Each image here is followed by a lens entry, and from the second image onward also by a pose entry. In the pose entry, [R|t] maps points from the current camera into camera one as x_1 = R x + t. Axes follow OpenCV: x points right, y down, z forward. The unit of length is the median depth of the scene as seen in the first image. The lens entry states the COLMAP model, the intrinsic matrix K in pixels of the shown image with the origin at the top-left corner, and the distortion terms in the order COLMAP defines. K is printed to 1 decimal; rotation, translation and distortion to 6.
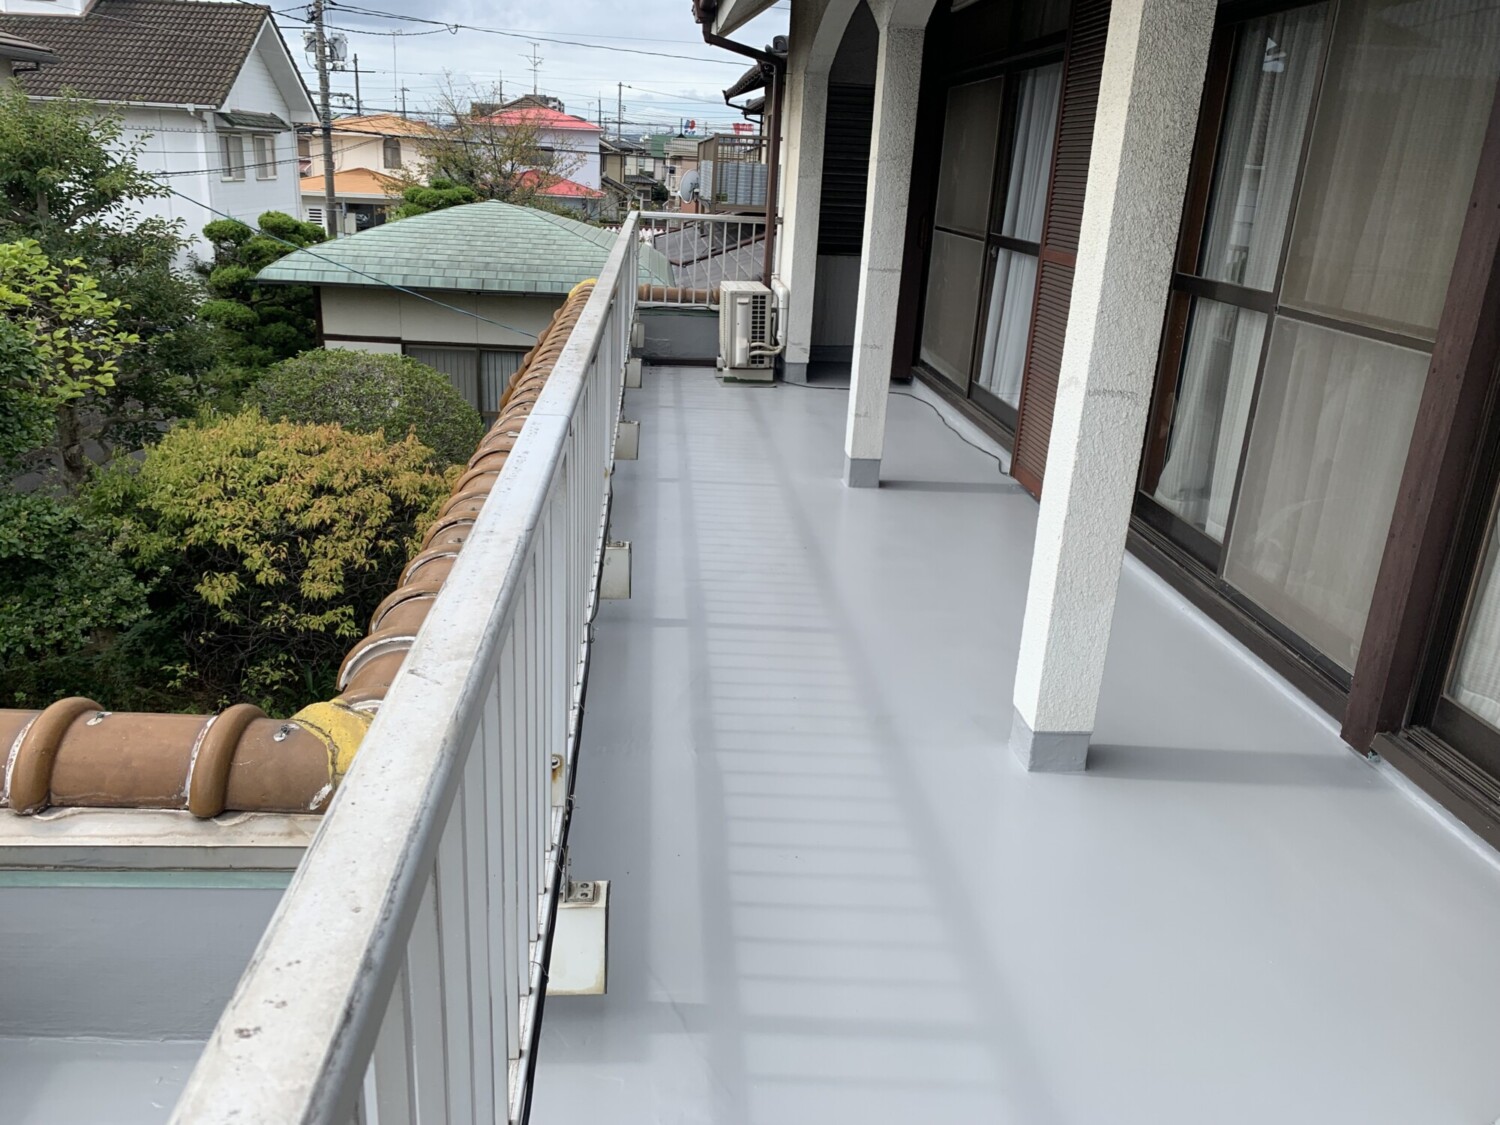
lens RADIAL K [[1143.5, 0, 750.0], [0, 1143.5, 562.5], [0, 0, 1]] dist [0.004824, -0.052824]
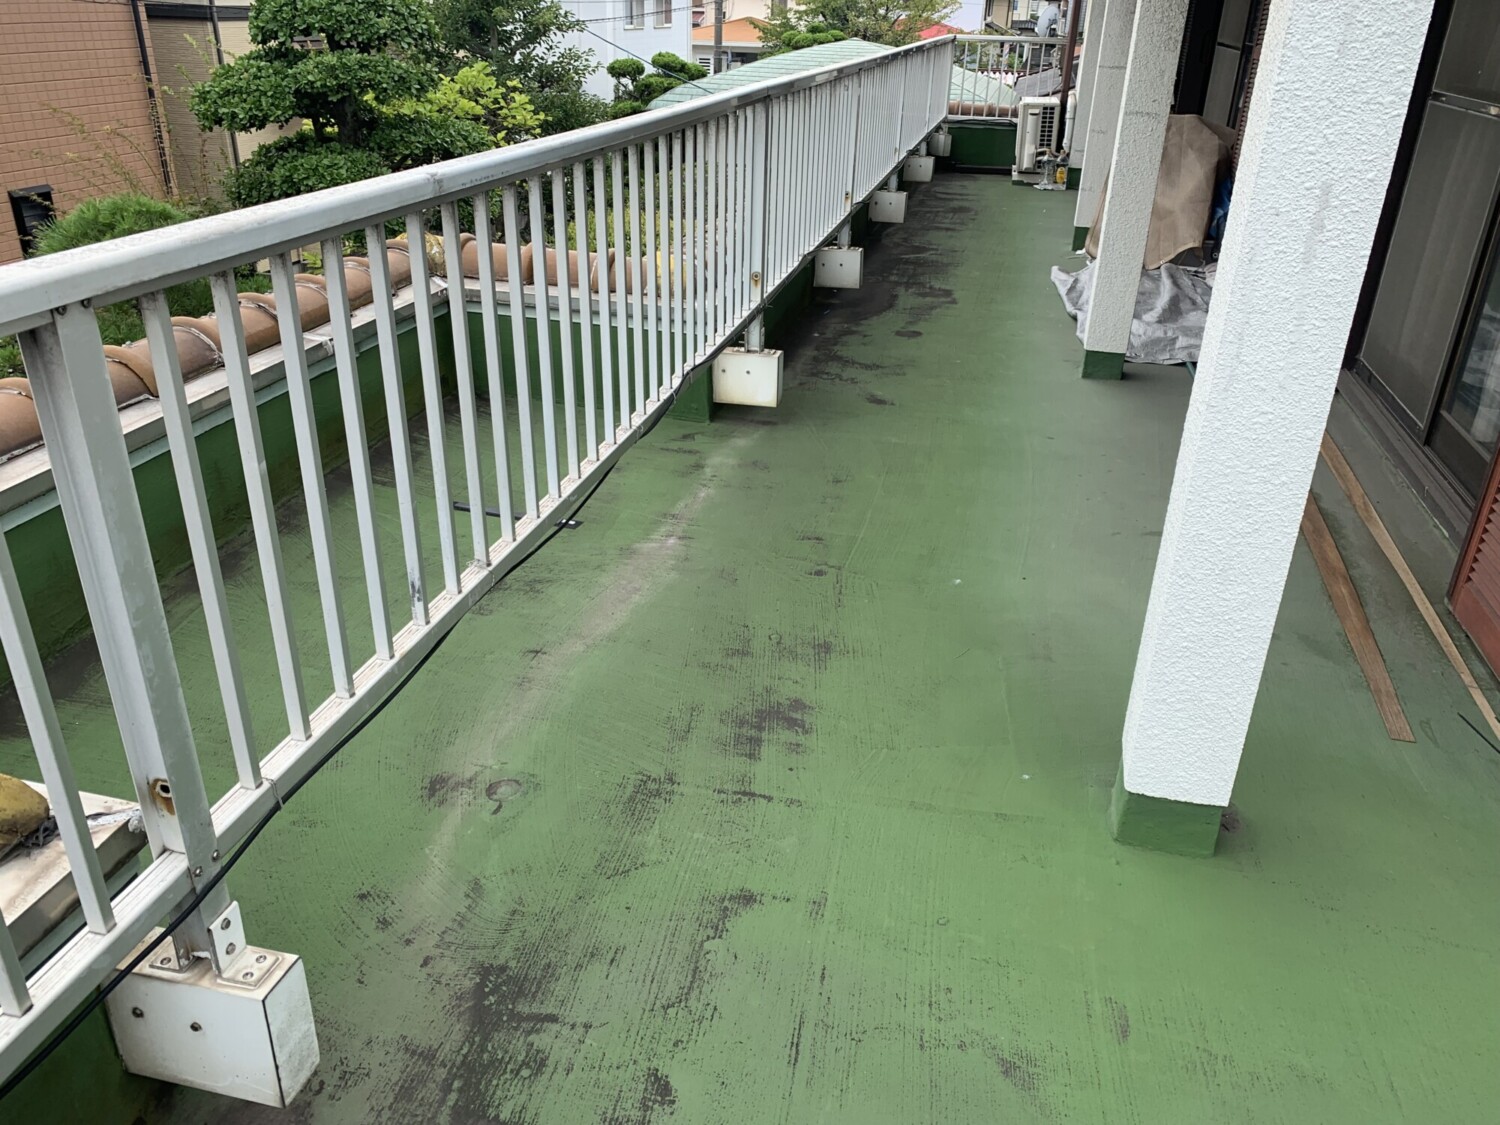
lens RADIAL K [[1196.6, 0, 750.0], [0, 1196.6, 562.5], [0, 0, 1]] dist [-0.040269, 0.002774]
pose [[0.948718, 0.102804, -0.298940, 0.123867], [-0.073330, 0.991418, 0.108223, 0.109590], [0.307500, -0.080752, 0.948115, -0.248664]]
